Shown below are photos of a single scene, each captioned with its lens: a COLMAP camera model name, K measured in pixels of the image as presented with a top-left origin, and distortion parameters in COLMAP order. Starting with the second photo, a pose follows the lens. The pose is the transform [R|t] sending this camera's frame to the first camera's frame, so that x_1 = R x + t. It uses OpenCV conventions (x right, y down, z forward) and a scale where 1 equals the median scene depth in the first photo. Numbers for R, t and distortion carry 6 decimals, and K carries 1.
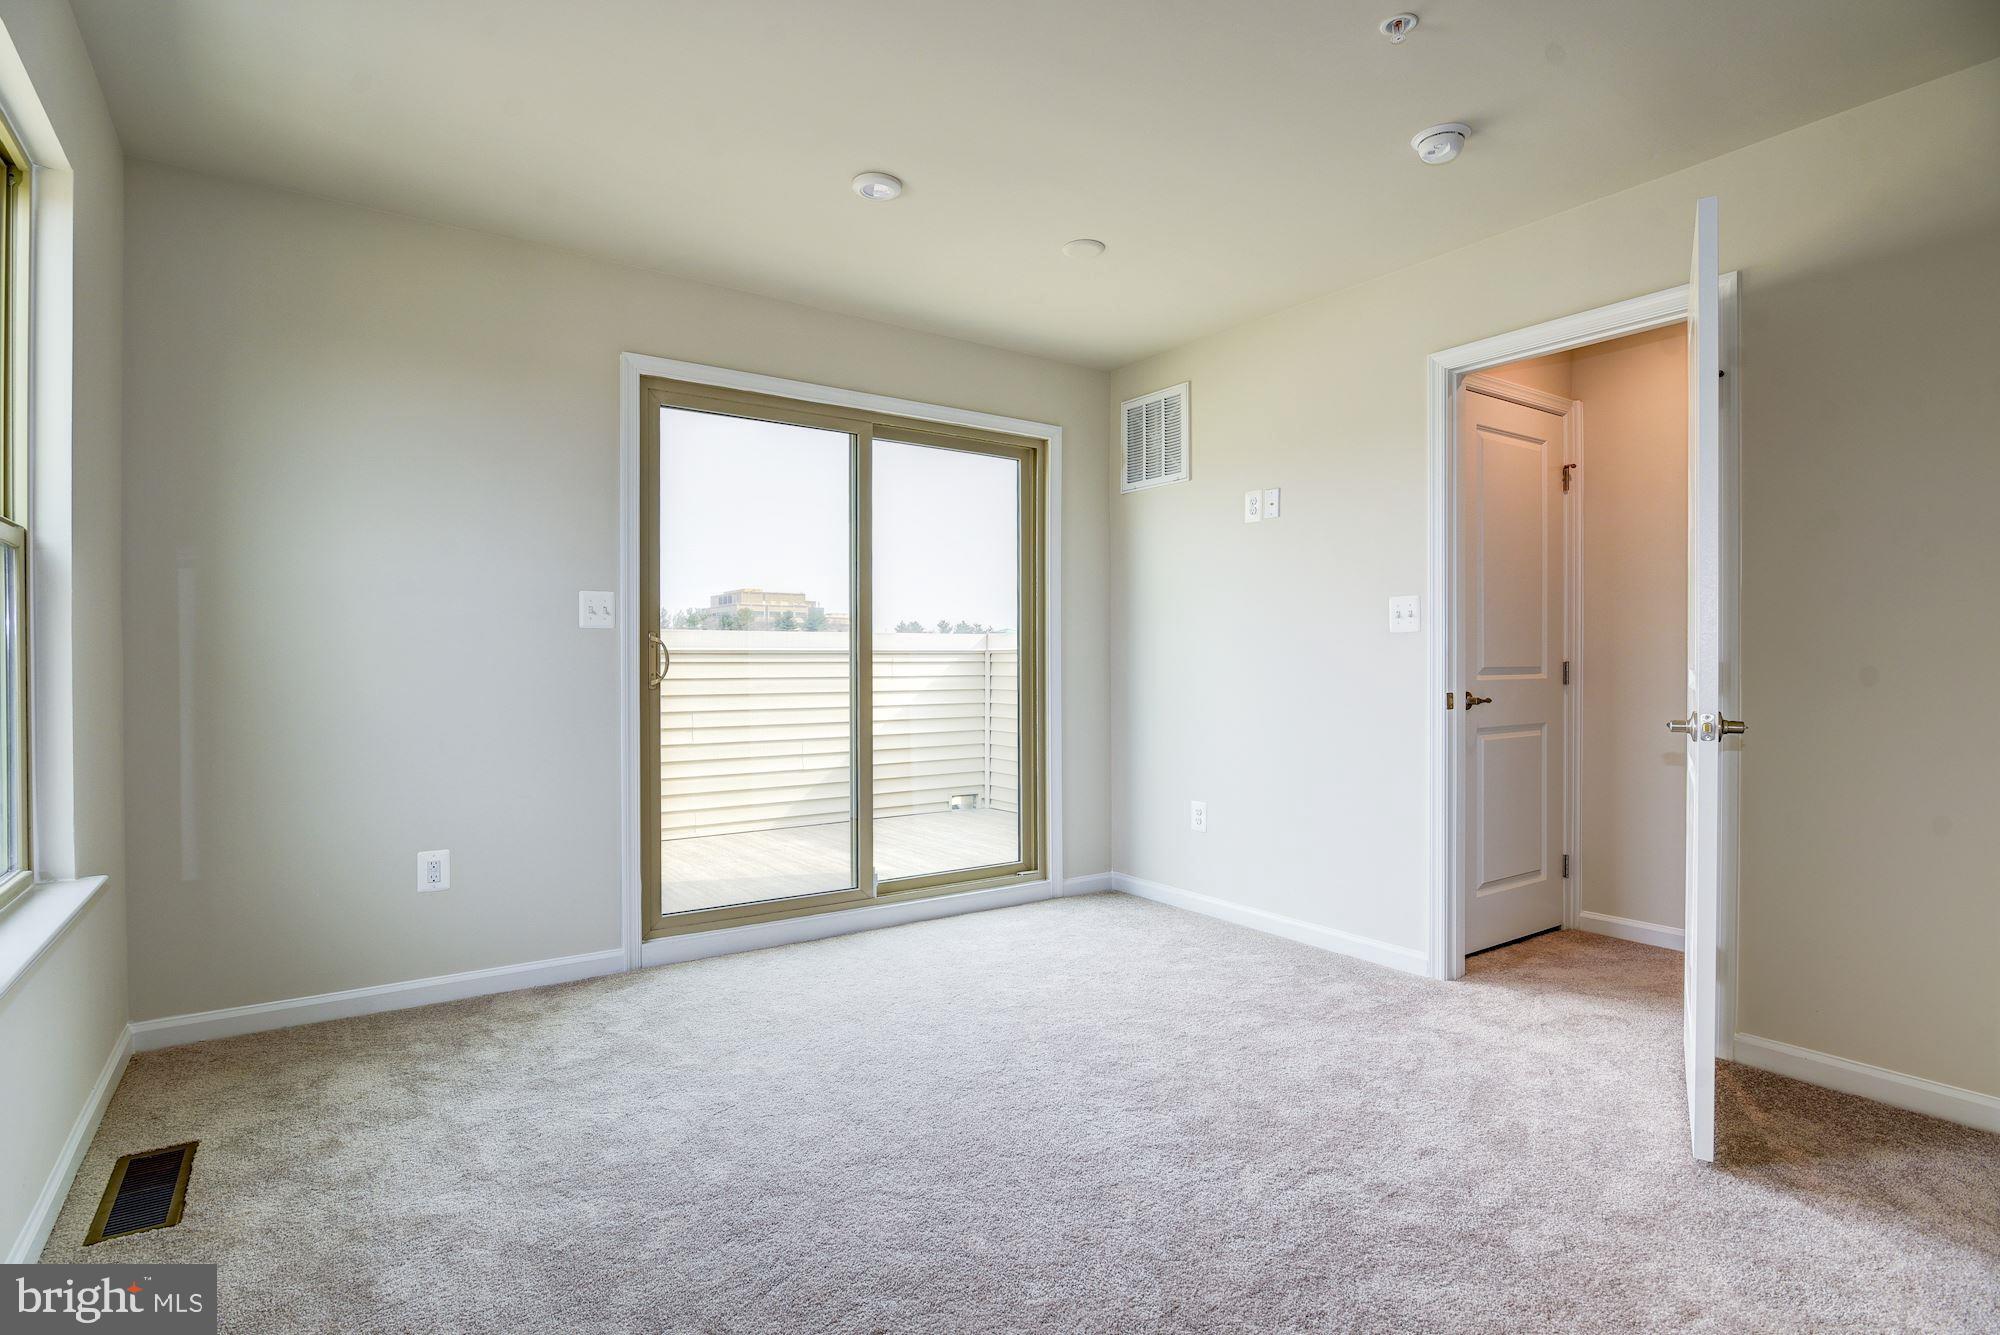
lens RADIAL K [[972.1, 0, 1000.0], [0, 972.1, 667.5], [0, 0, 1]] dist [-0.000025, -0.000148]
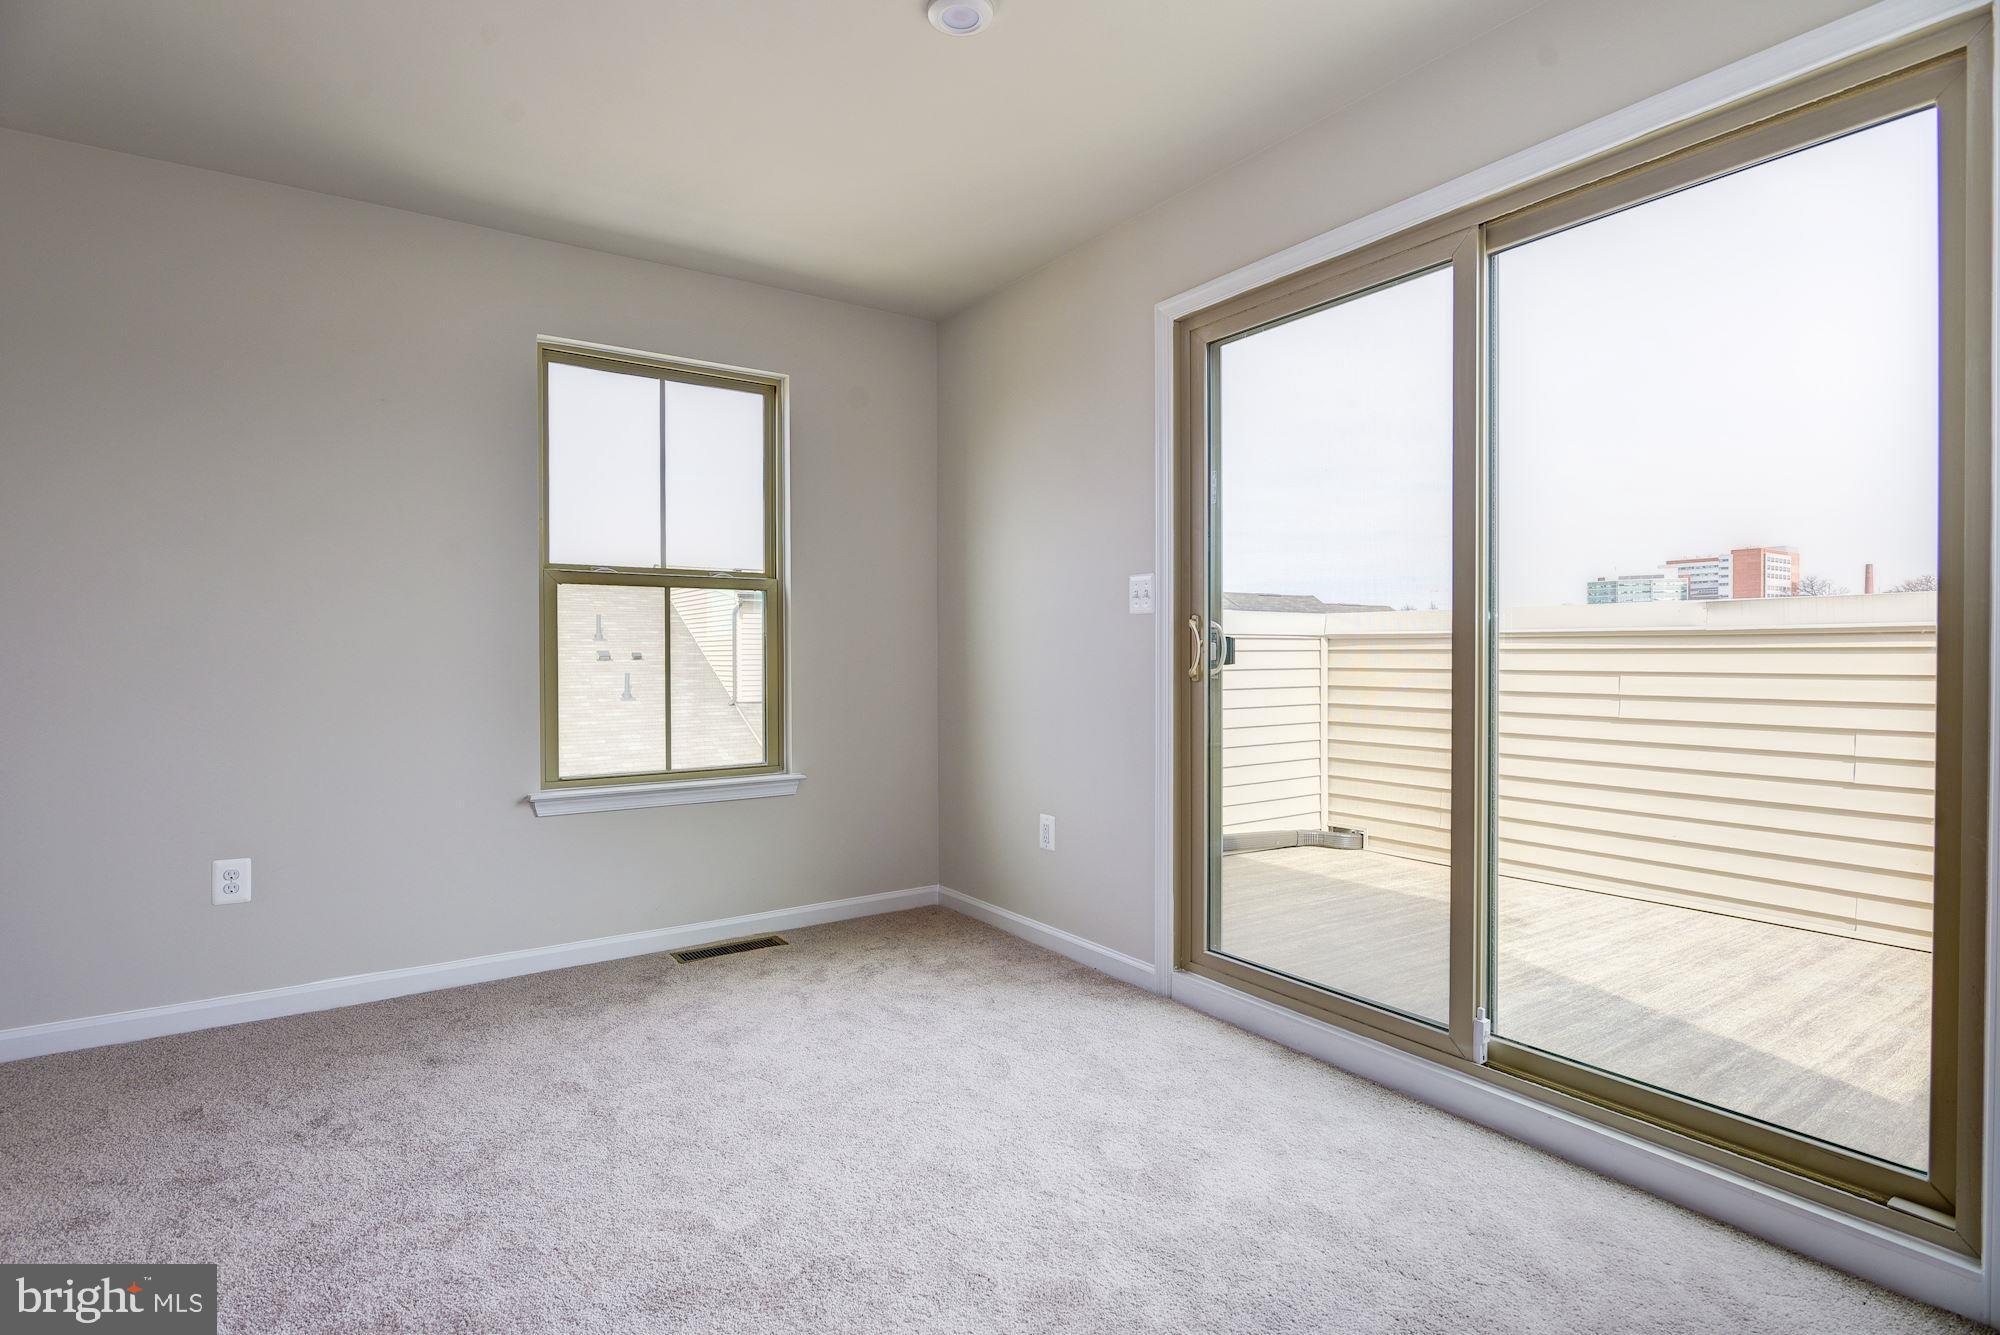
lens RADIAL K [[1038.2, 0, 1000.0], [0, 1038.2, 667.5], [0, 0, 1]] dist [0.001407, -0.000143]
pose [[-0.027320, 0.023429, -0.999352, 0.581818], [0.007197, 0.999704, 0.023241, -0.013253], [0.999601, -0.006557, -0.027480, 0.895158]]
